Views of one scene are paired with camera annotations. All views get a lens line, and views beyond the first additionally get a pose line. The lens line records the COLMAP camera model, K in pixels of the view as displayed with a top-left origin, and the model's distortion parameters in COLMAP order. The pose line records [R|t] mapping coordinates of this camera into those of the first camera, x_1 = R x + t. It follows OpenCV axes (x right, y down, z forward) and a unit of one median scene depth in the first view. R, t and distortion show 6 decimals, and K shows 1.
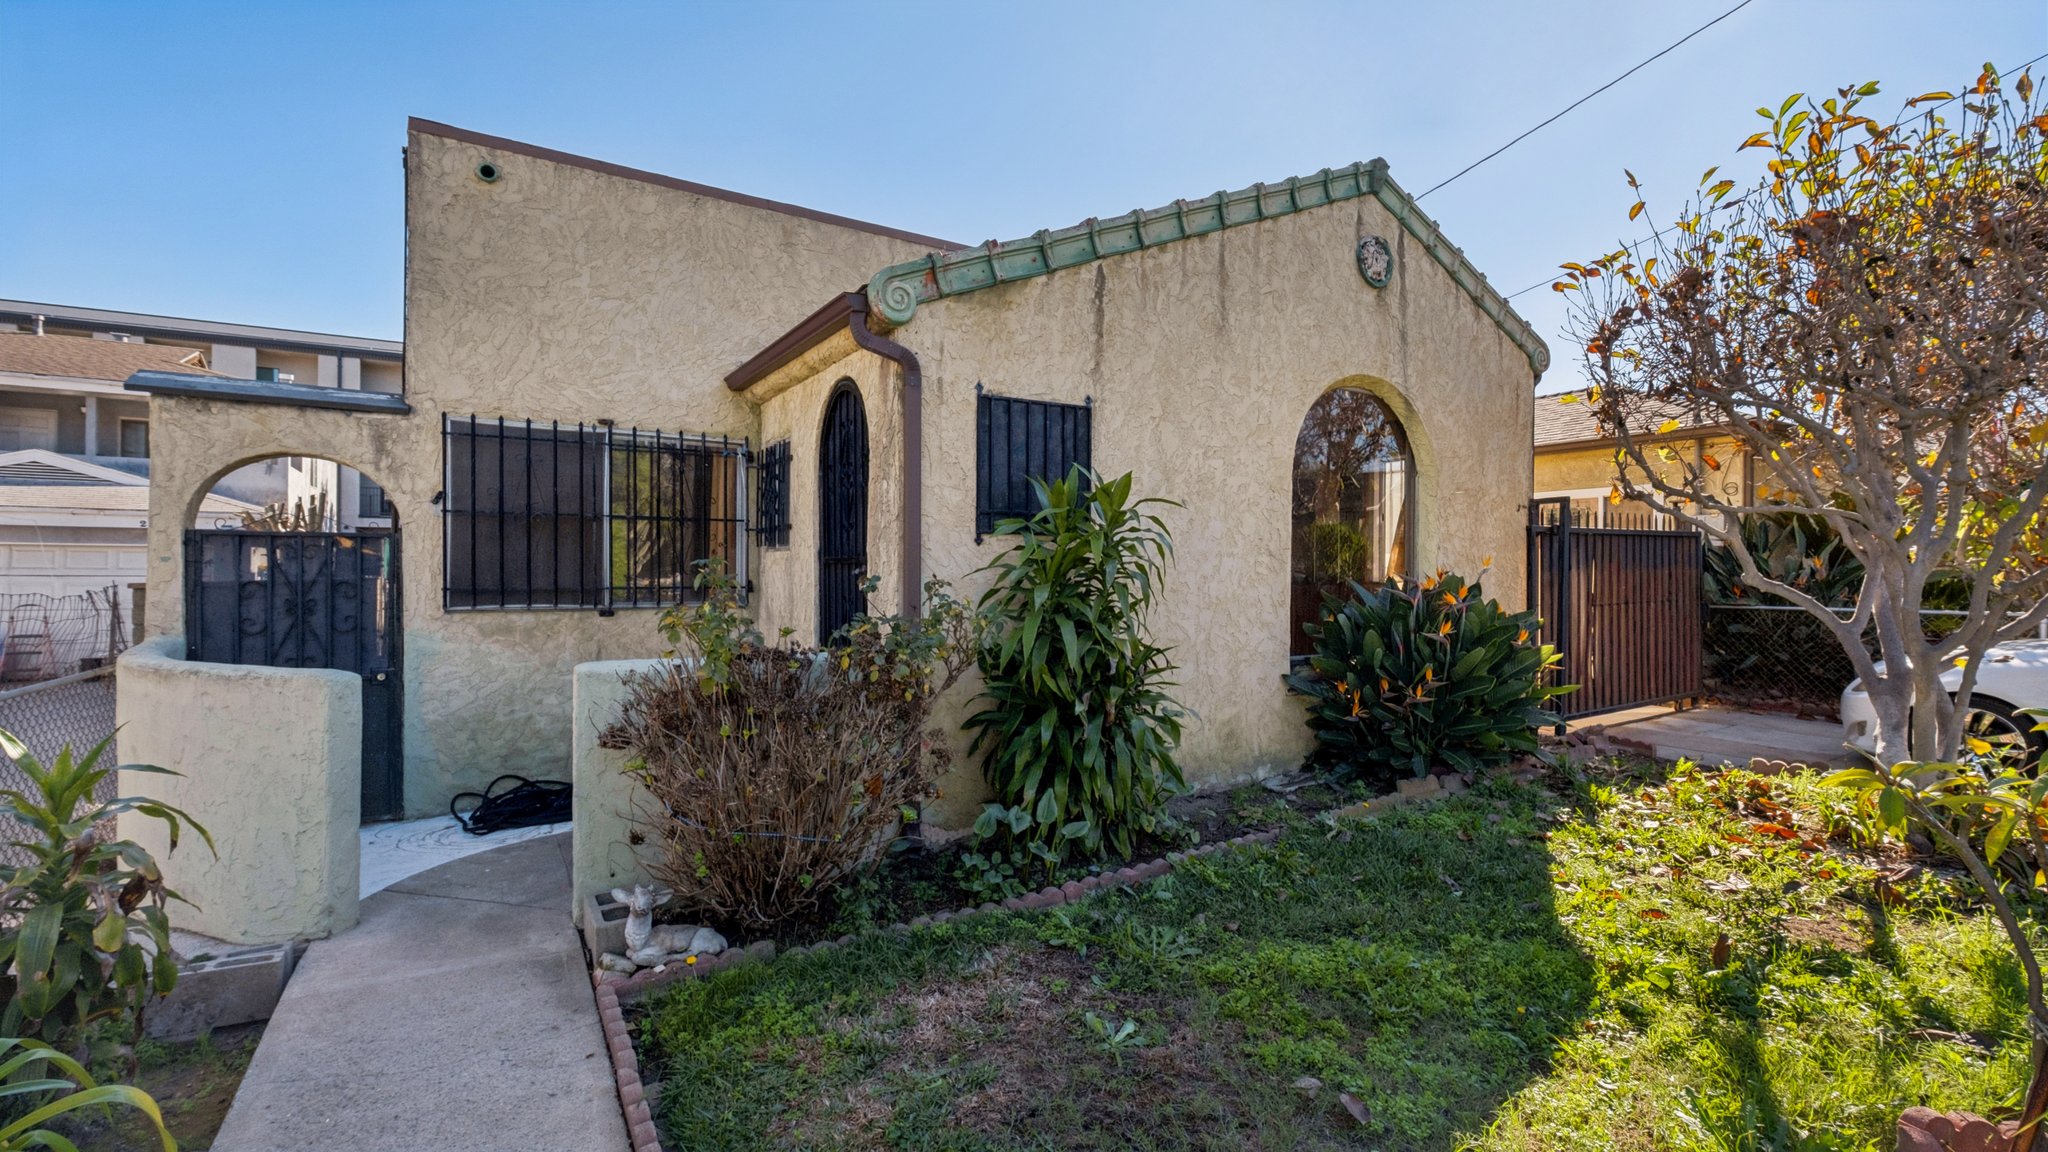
lens RADIAL K [[902.3, 0, 1020.7], [0, 902.3, 566.3], [0, 0, 1]] dist [0.002566, 0.000445]
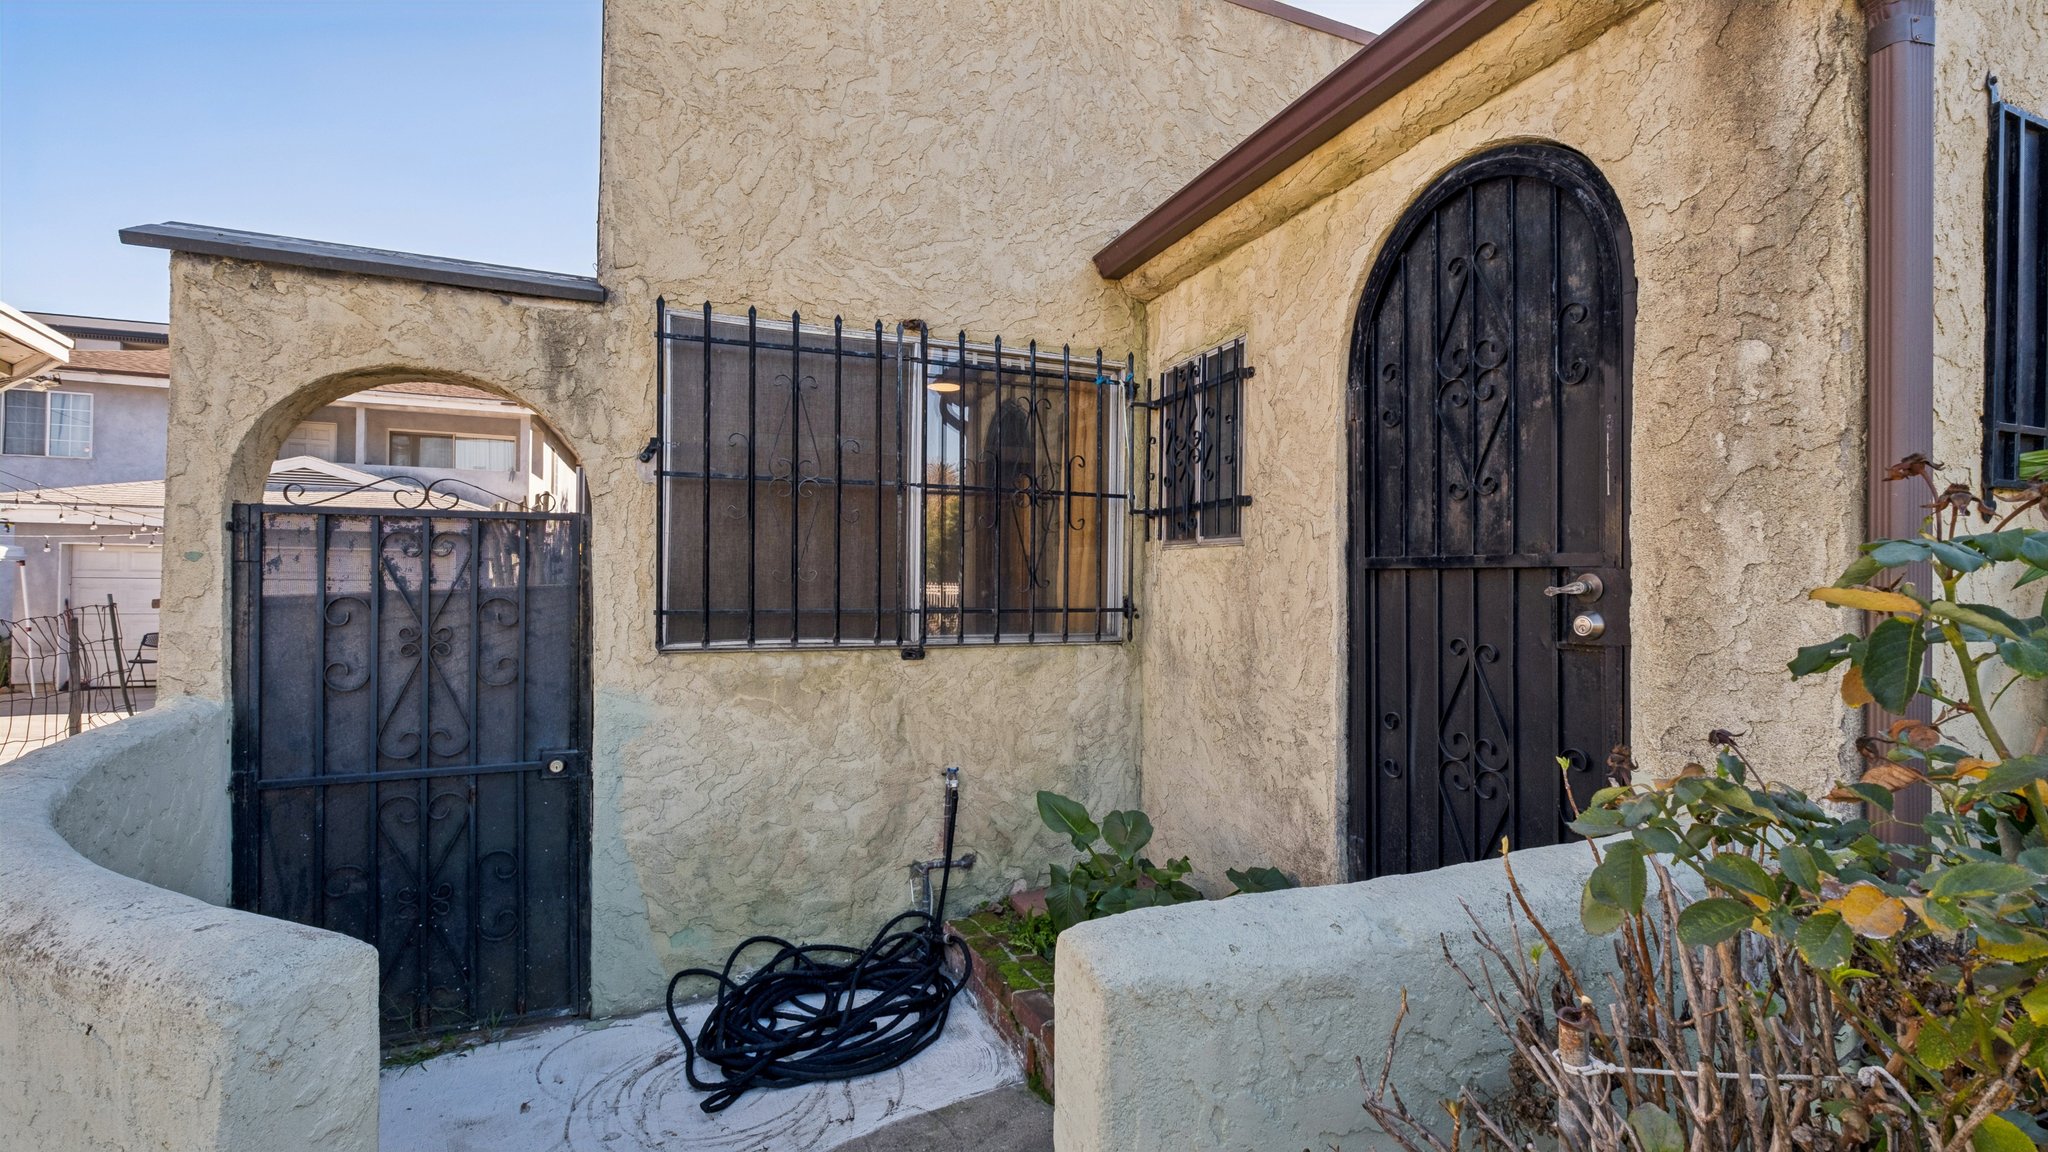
lens RADIAL K [[877.1, 0, 1031.6], [0, 877.1, 571.2], [0, 0, 1]] dist [0.001401, -0.000702]
pose [[0.984306, 0.005195, -0.176396, -0.305687], [-0.005897, 0.999977, -0.003458, 0.000230], [0.176374, 0.004444, 0.984313, 0.490792]]
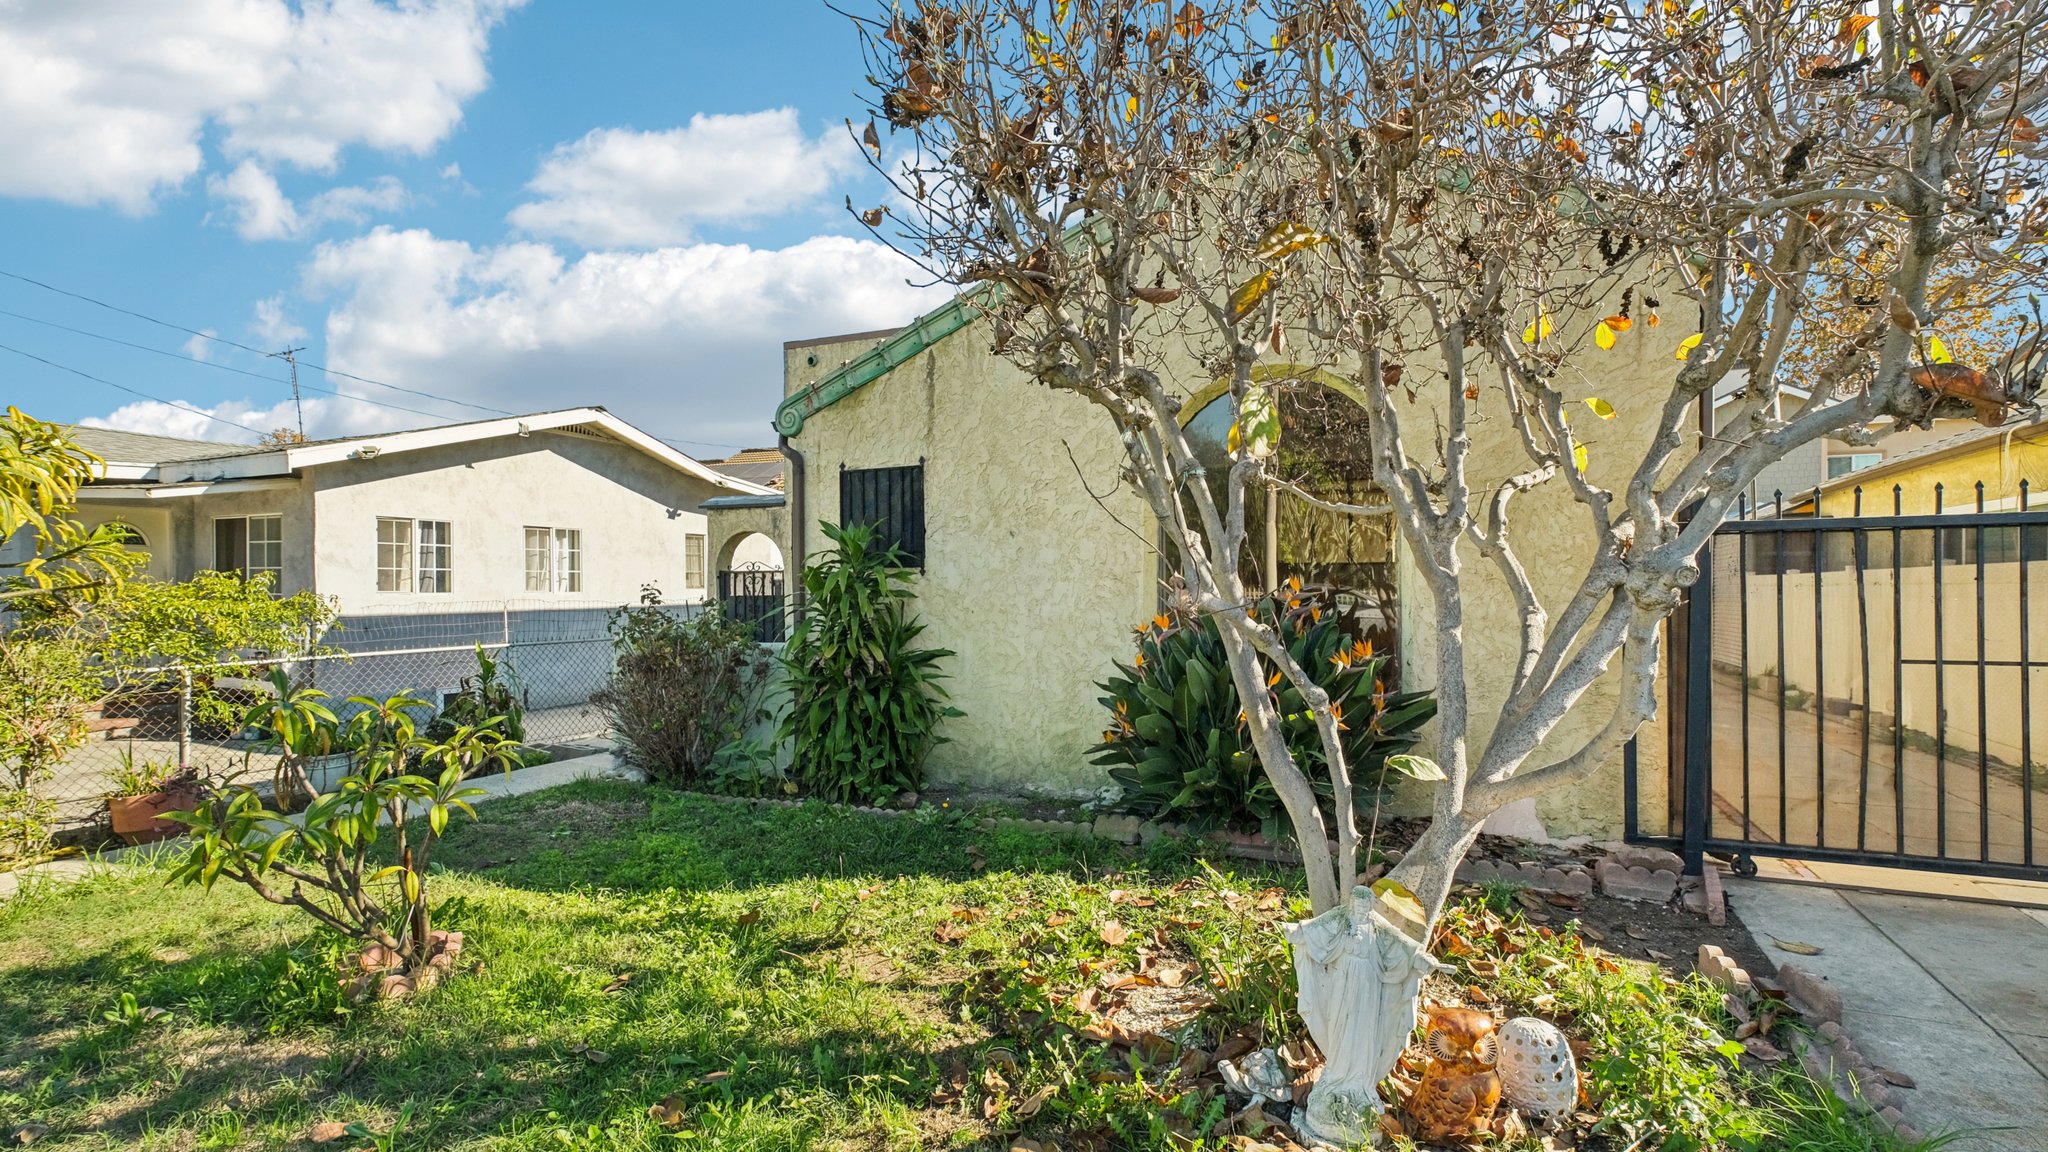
lens RADIAL K [[933.6, 0, 1013.3], [0, 933.6, 594.6], [0, 0, 1]] dist [0.002932, 0.000077]
pose [[0.532193, 0.009480, -0.846570, 1.145547], [0.009116, 0.999815, 0.016927, -0.014193], [0.846574, -0.016726, 0.532008, 0.367982]]
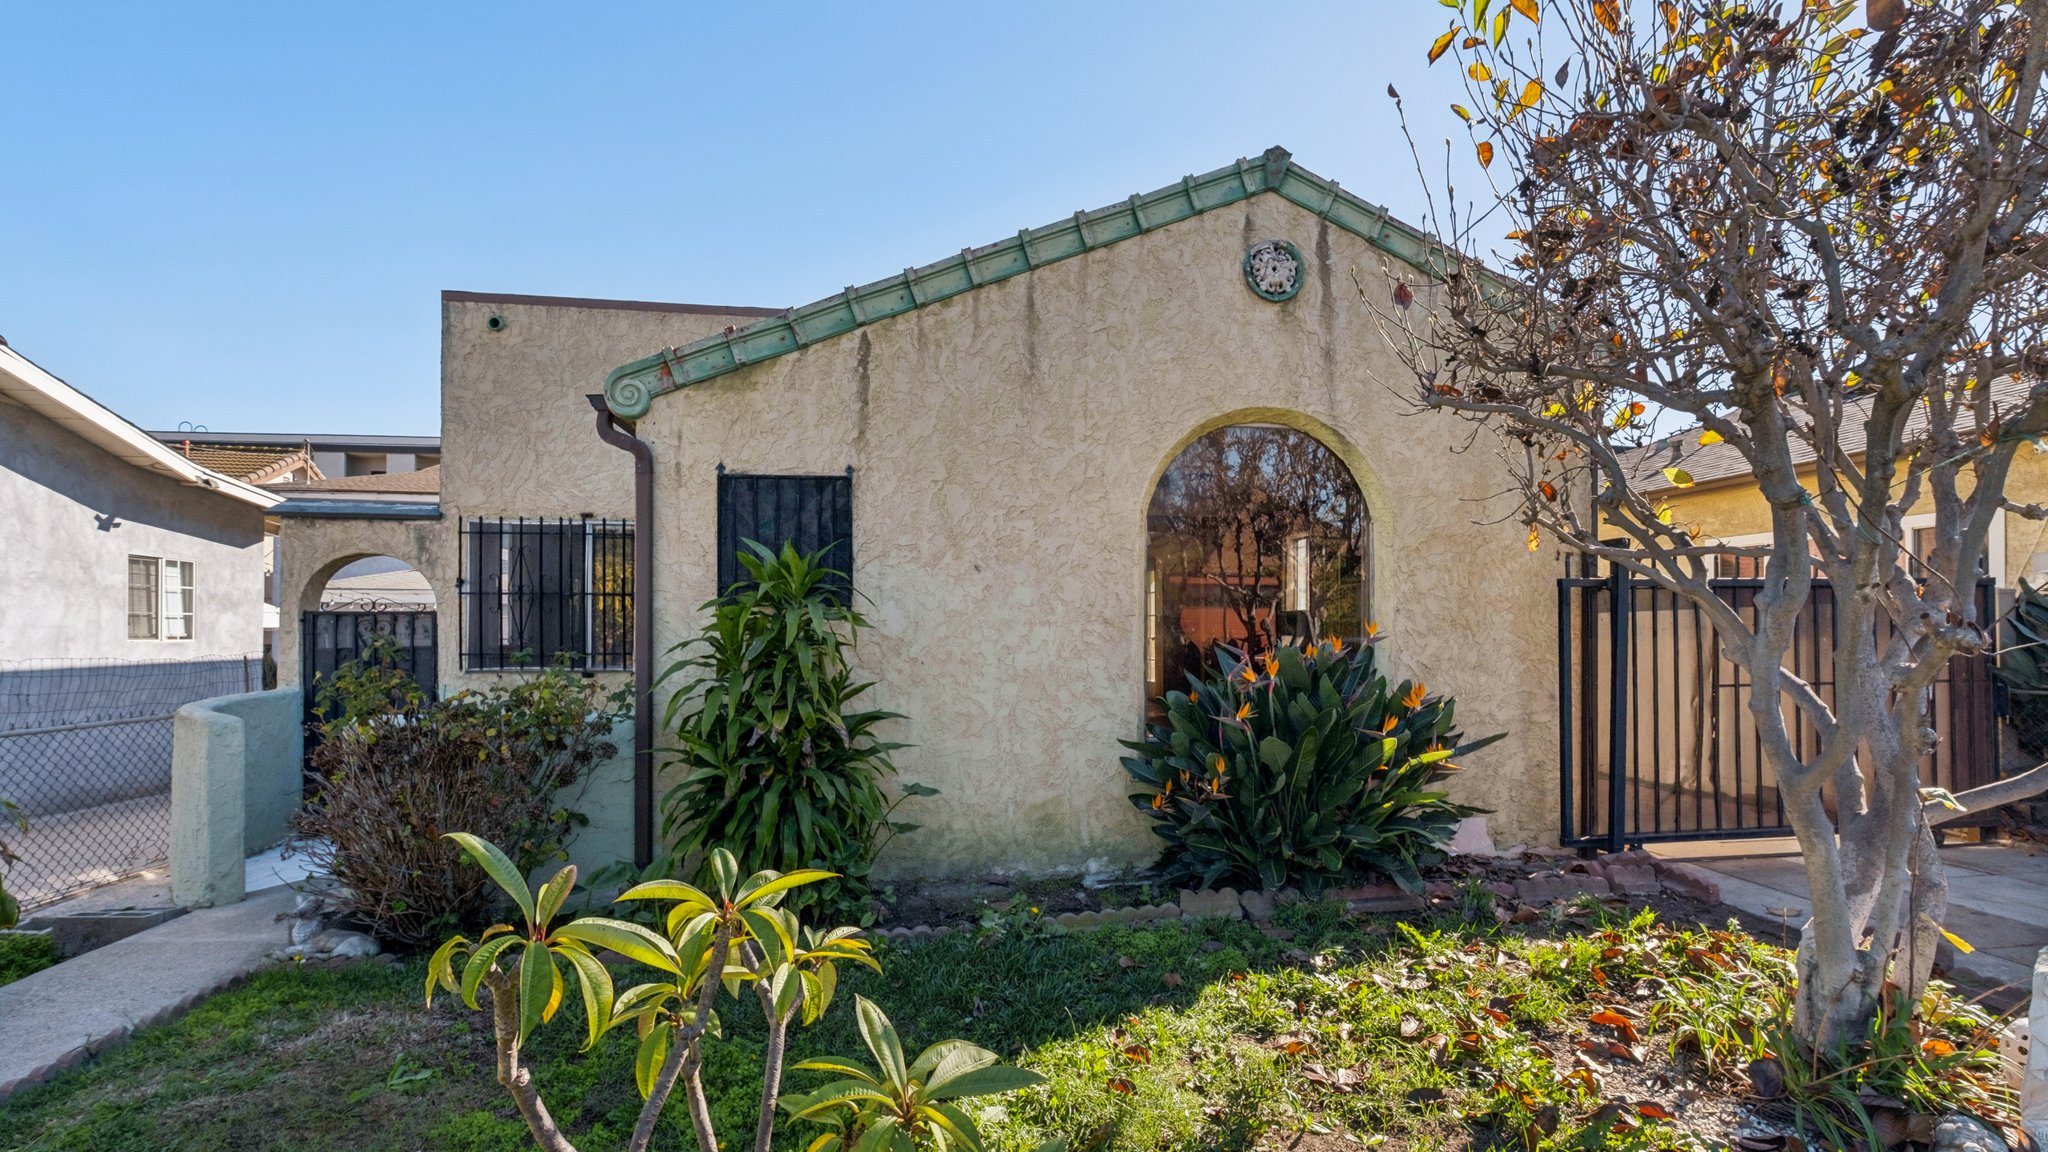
lens RADIAL K [[902.3, 0, 1009.1], [0, 902.3, 624.1], [0, 0, 1]] dist [0.002566, 0.000445]
pose [[0.909222, -0.005750, -0.416271, 0.588276], [0.005293, 0.999983, -0.002252, -0.009953], [0.416277, -0.000156, 0.909238, 0.153363]]
